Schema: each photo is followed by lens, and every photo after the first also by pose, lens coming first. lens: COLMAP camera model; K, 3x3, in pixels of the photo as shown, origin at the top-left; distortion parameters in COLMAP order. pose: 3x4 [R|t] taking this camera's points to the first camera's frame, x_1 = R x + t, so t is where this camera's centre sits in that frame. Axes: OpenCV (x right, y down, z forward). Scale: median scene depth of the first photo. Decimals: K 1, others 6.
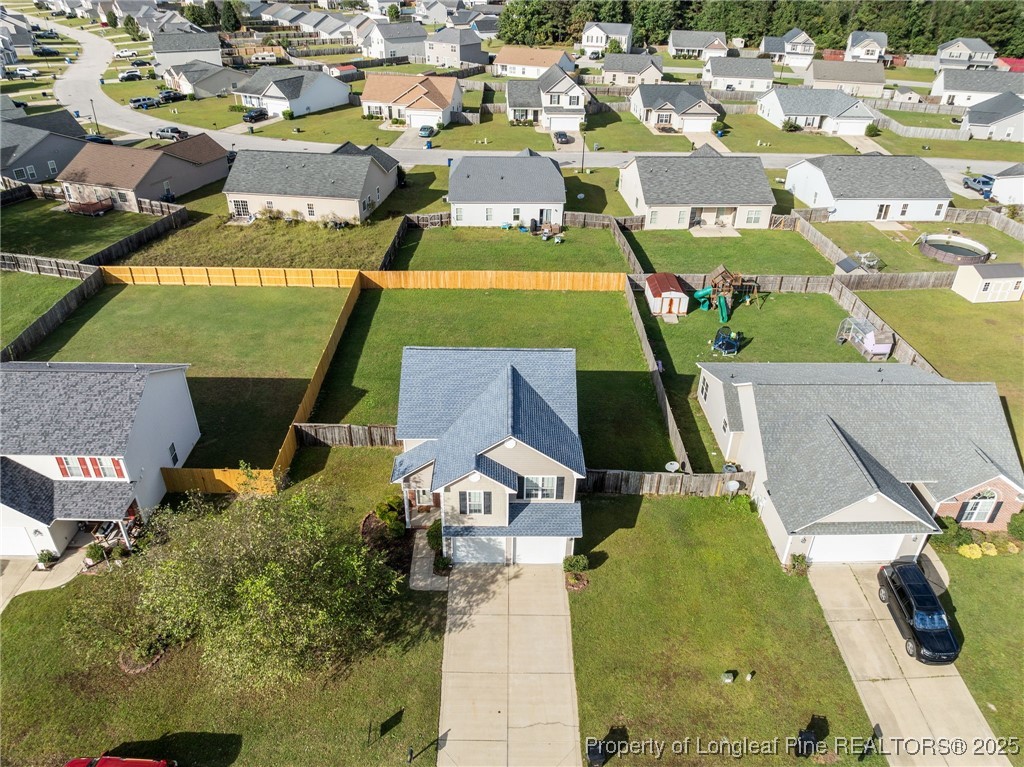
lens RADIAL K [[723.7, 0, 513.7], [0, 723.7, 378.6], [0, 0, 1]] dist [-0.041125, 0.007869]
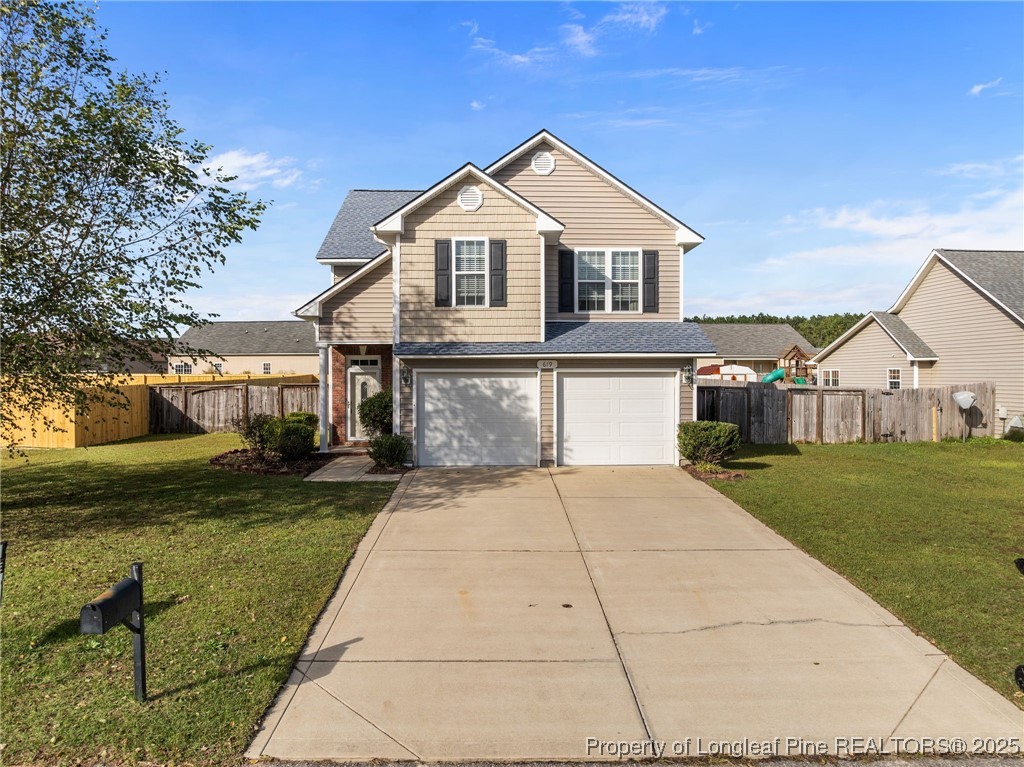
lens RADIAL K [[723.7, 0, 515.9], [0, 723.7, 385.0], [0, 0, 1]] dist [-0.041125, 0.007869]
pose [[0.999562, -0.016715, 0.024418, -0.021040], [0.026733, 0.863904, -0.502947, 0.259448], [-0.012688, 0.503379, 0.863972, 0.369874]]
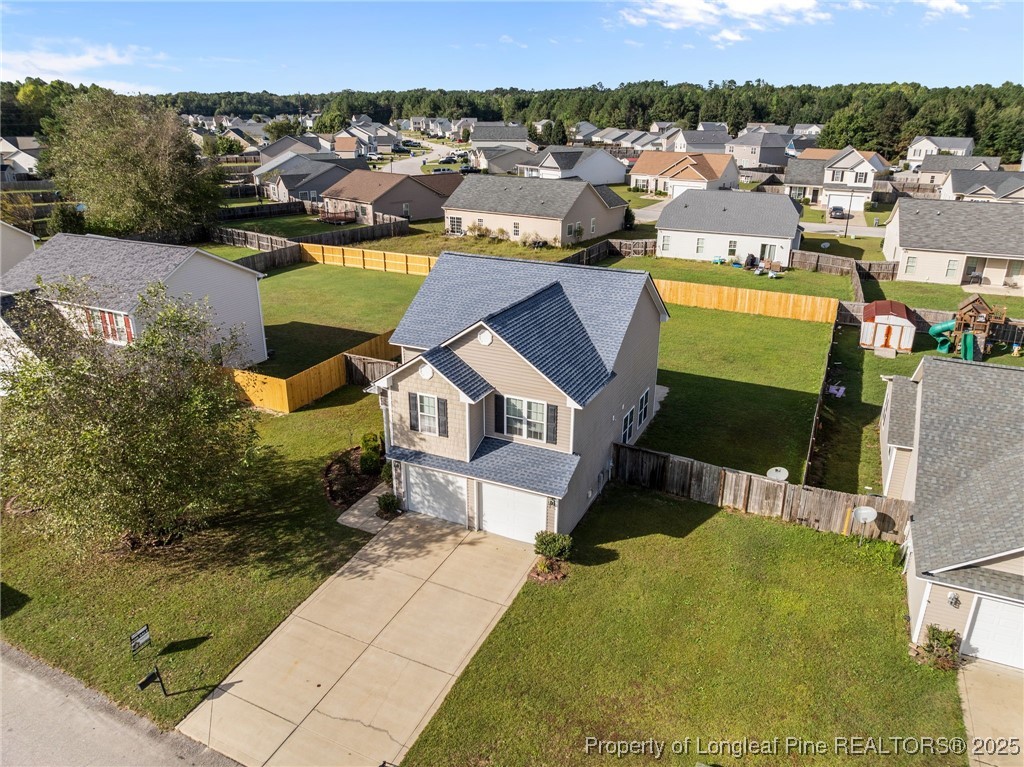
lens RADIAL K [[723.7, 0, 509.6], [0, 723.7, 375.4], [0, 0, 1]] dist [-0.041125, 0.007869]
pose [[0.899658, 0.141678, -0.412968, 0.177636], [-0.218814, 0.964830, -0.145683, 0.125982], [0.377804, 0.221428, 0.899018, 0.213074]]
